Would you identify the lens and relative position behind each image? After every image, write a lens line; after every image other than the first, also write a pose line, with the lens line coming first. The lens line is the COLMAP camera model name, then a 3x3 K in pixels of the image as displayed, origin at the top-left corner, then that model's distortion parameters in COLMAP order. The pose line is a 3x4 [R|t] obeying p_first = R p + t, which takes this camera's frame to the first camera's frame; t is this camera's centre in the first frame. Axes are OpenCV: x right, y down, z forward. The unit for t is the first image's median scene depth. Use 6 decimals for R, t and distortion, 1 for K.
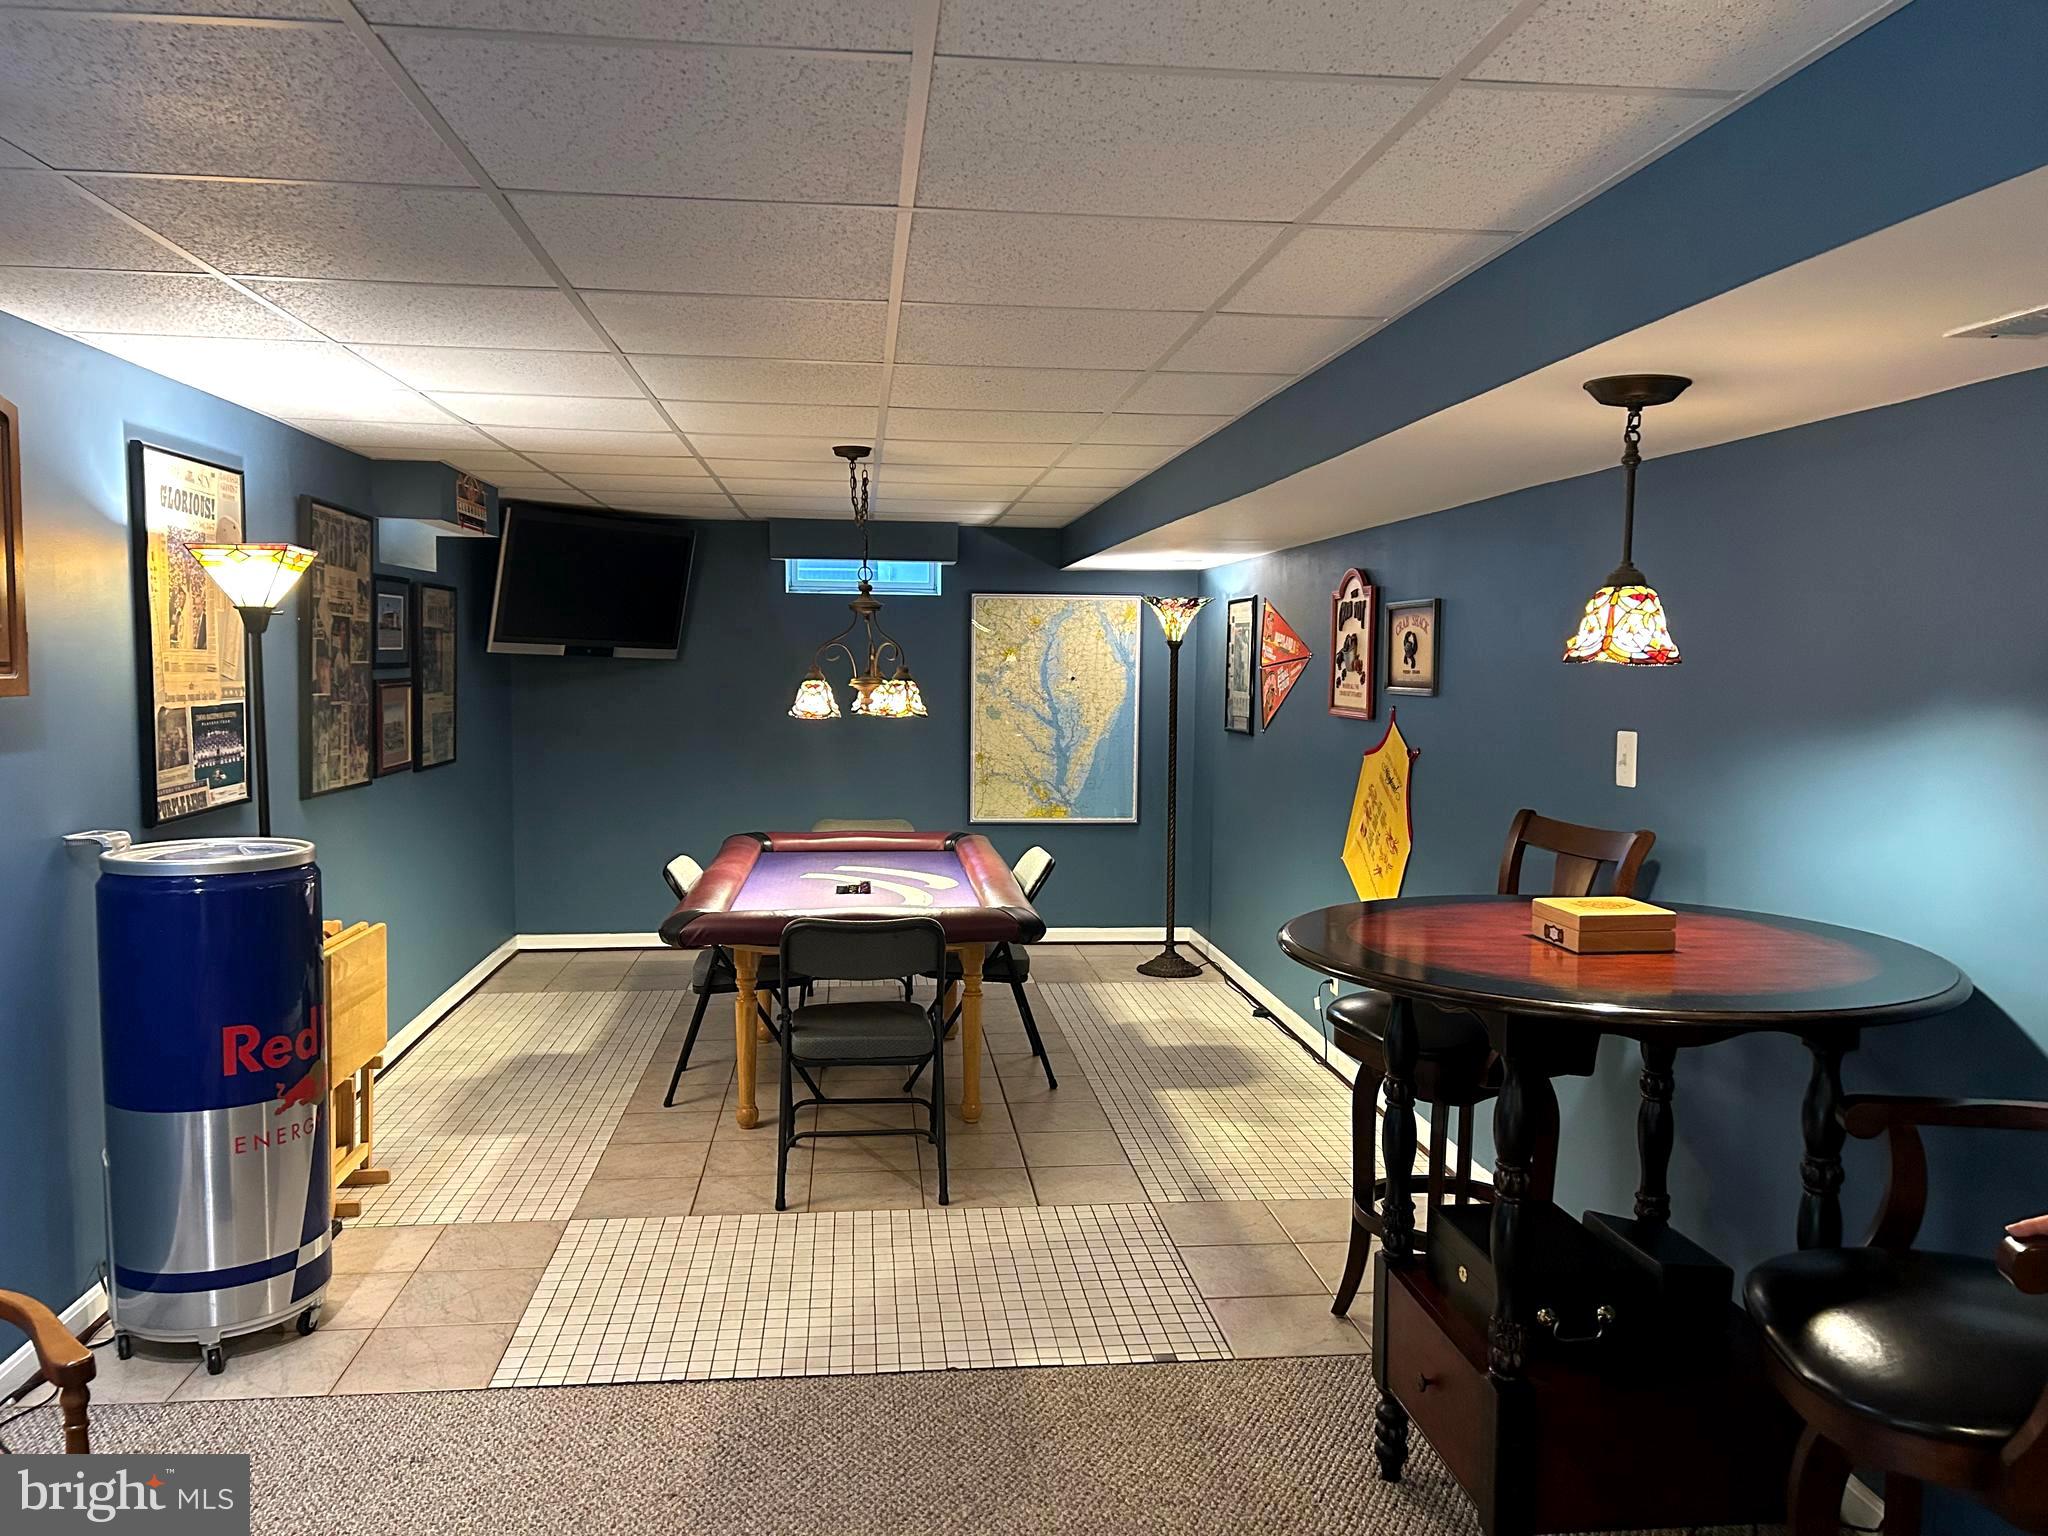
lens RADIAL K [[1537.8, 0, 1014.5], [0, 1537.8, 768.4], [0, 0, 1]] dist [0.047208, -0.062512]
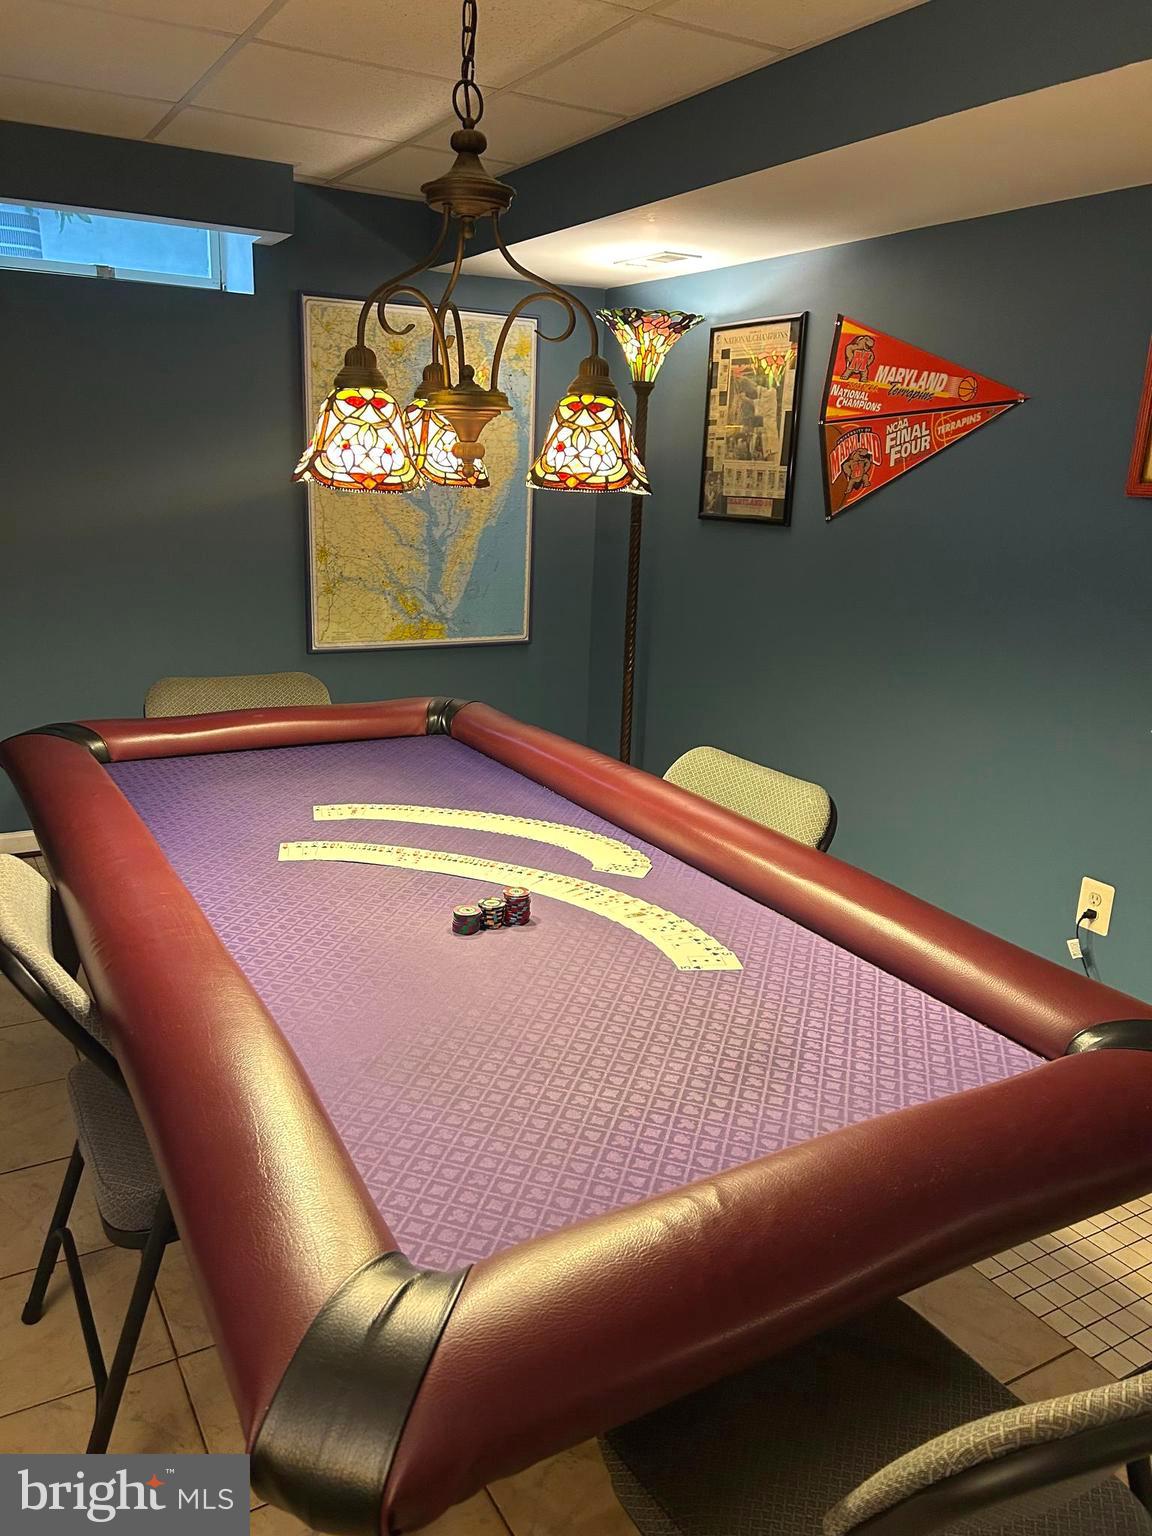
lens RADIAL K [[1153.4, 0, 567.4], [0, 1153.4, 777.4], [0, 0, 1]] dist [0.047208, -0.062512]
pose [[0.911195, -0.086099, 0.402878, -0.200739], [0.002317, 0.978973, 0.203976, -0.021178], [-0.411969, -0.184929, 0.892235, 0.692933]]
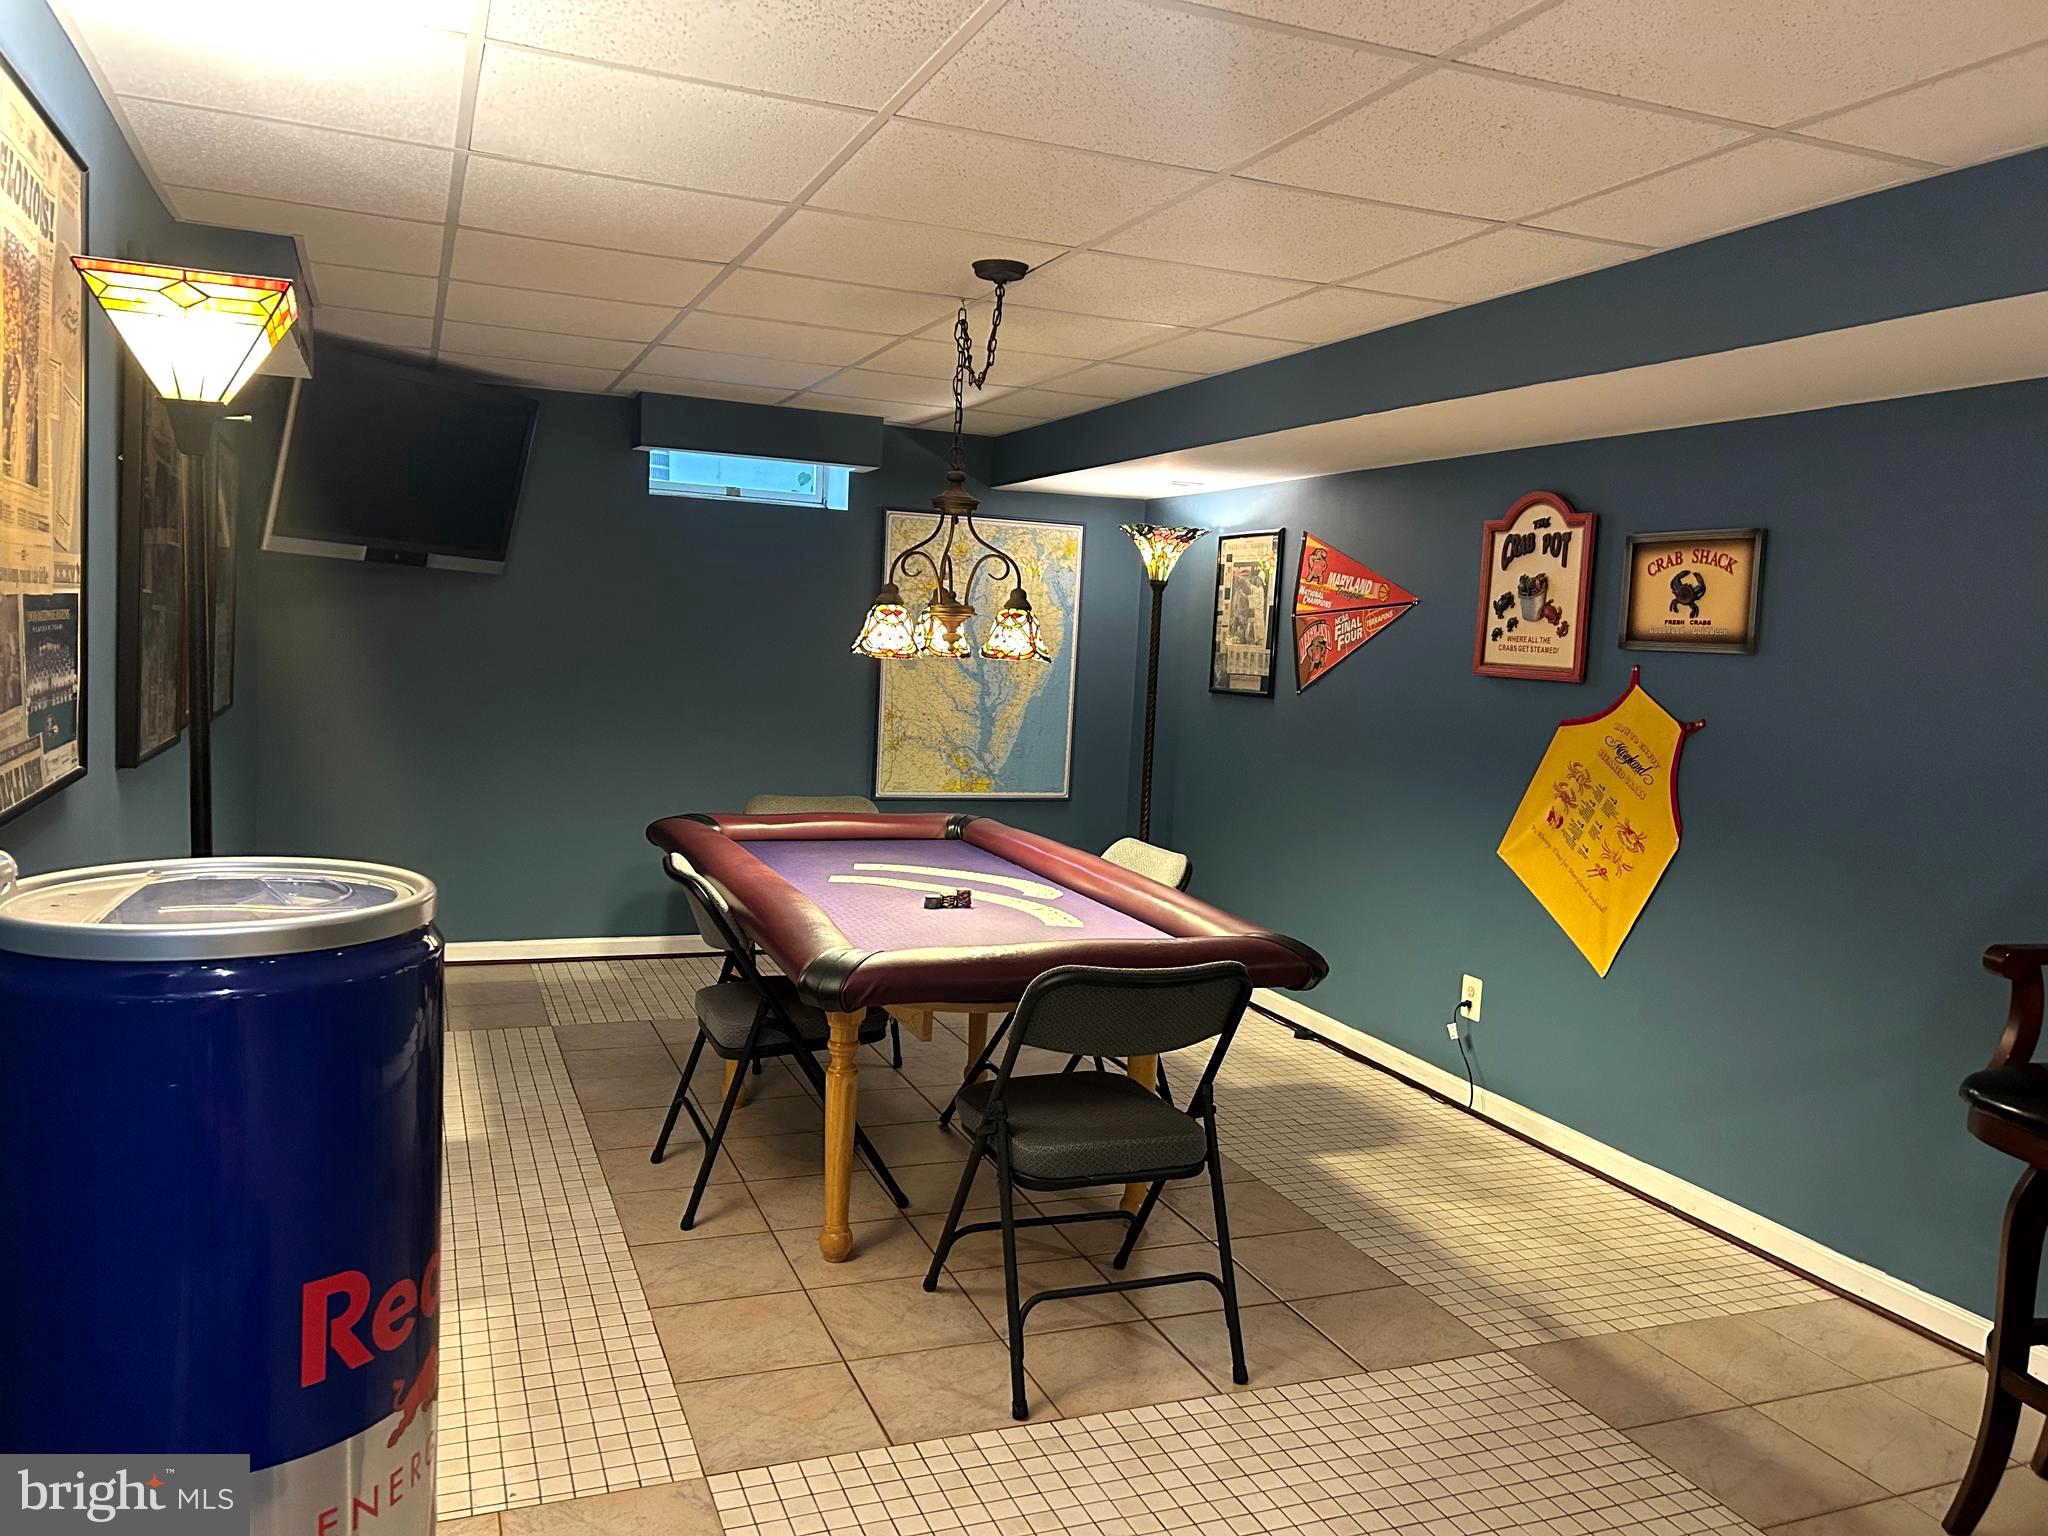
lens RADIAL K [[1537.8, 0, 1016.3], [0, 1537.8, 767.8], [0, 0, 1]] dist [0.047208, -0.062512]
pose [[0.961440, 0.012019, 0.274753, -0.259462], [-0.019043, 0.999556, 0.022912, -0.000028], [-0.274356, -0.027261, 0.961242, 0.301172]]
